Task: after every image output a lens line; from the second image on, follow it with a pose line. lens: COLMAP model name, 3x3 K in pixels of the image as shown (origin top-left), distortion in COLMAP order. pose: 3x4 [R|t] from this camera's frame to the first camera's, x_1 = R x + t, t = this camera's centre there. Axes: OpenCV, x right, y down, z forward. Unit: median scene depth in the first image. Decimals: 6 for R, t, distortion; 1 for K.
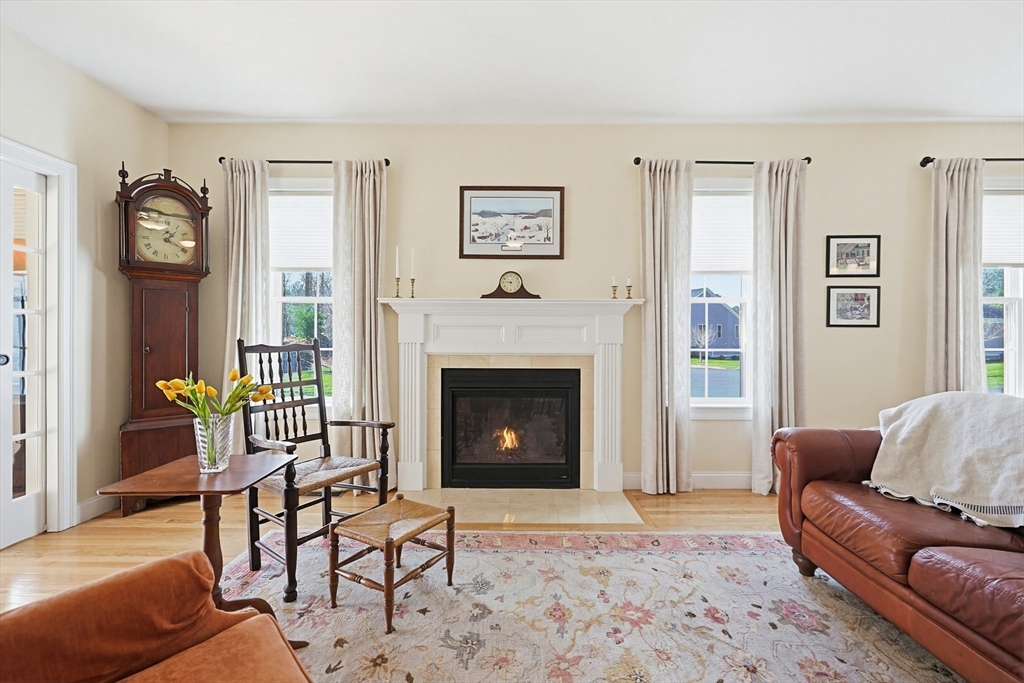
lens RADIAL K [[438.8, 0, 511.4], [0, 438.8, 337.5], [0, 0, 1]] dist [0.000995, -0.000142]
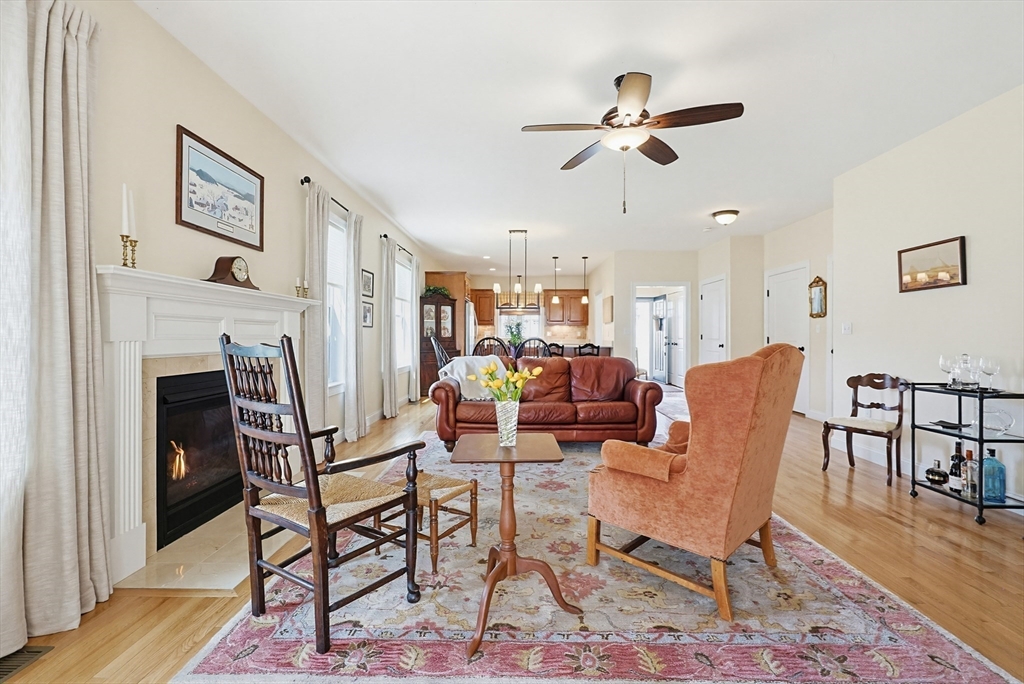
lens RADIAL K [[438.8, 0, 513.4], [0, 438.8, 336.2], [0, 0, 1]] dist [0.000995, -0.000142]
pose [[0.014218, -0.004562, 0.999889, -0.855023], [-0.005693, 0.999973, 0.004644, -0.000859], [-0.999883, -0.005759, 0.014191, 0.441049]]
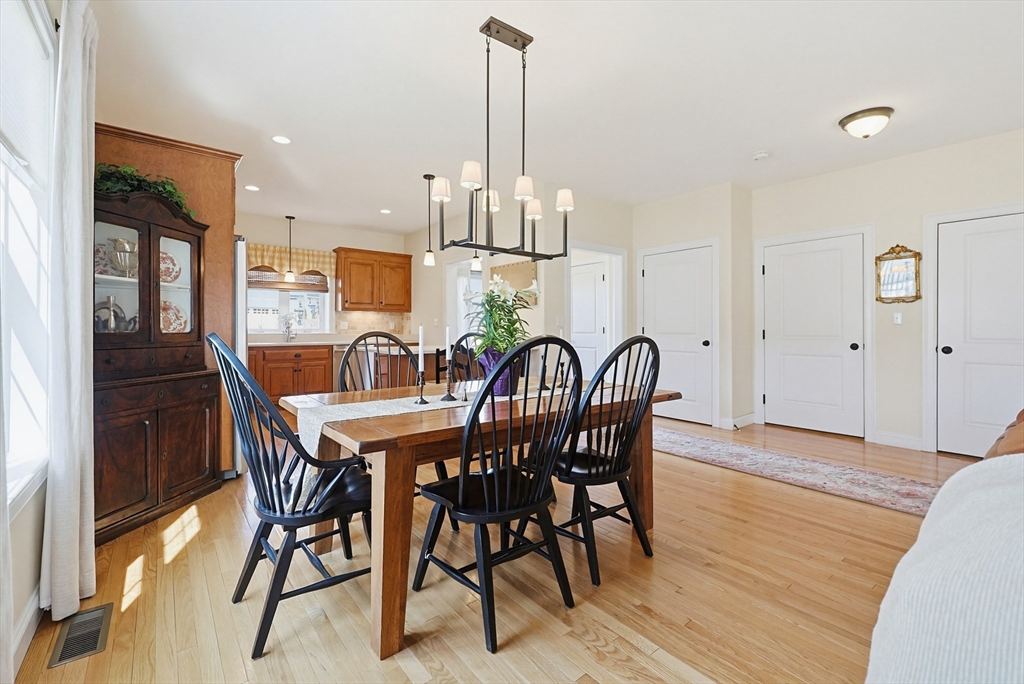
lens RADIAL K [[438.8, 0, 513.5], [0, 438.8, 326.8], [0, 0, 1]] dist [0.000995, -0.000142]
pose [[-0.628545, -0.000083, 0.777773, 0.655584], [-0.005281, 0.999977, -0.004161, 0.006722], [-0.777755, -0.006723, -0.628532, 0.905093]]
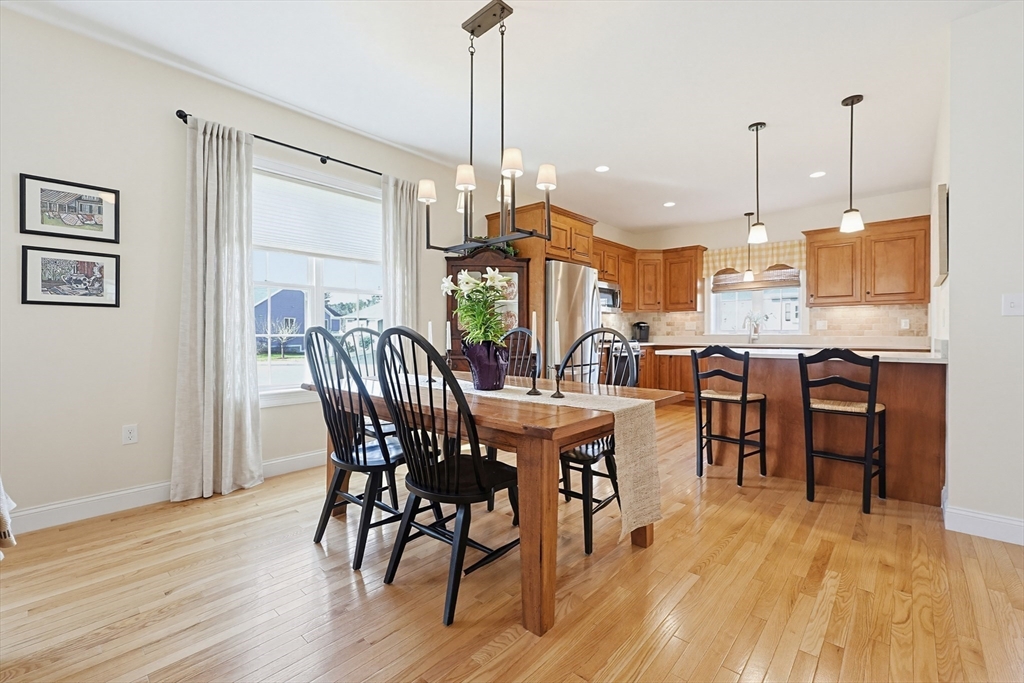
lens RADIAL K [[438.8, 0, 517.6], [0, 438.8, 336.9], [0, 0, 1]] dist [0.000995, -0.000142]
pose [[0.662047, -0.009261, 0.749405, 0.730280], [0.000680, 0.999931, 0.011757, 0.021629], [-0.749462, -0.007274, 0.662008, -0.064179]]
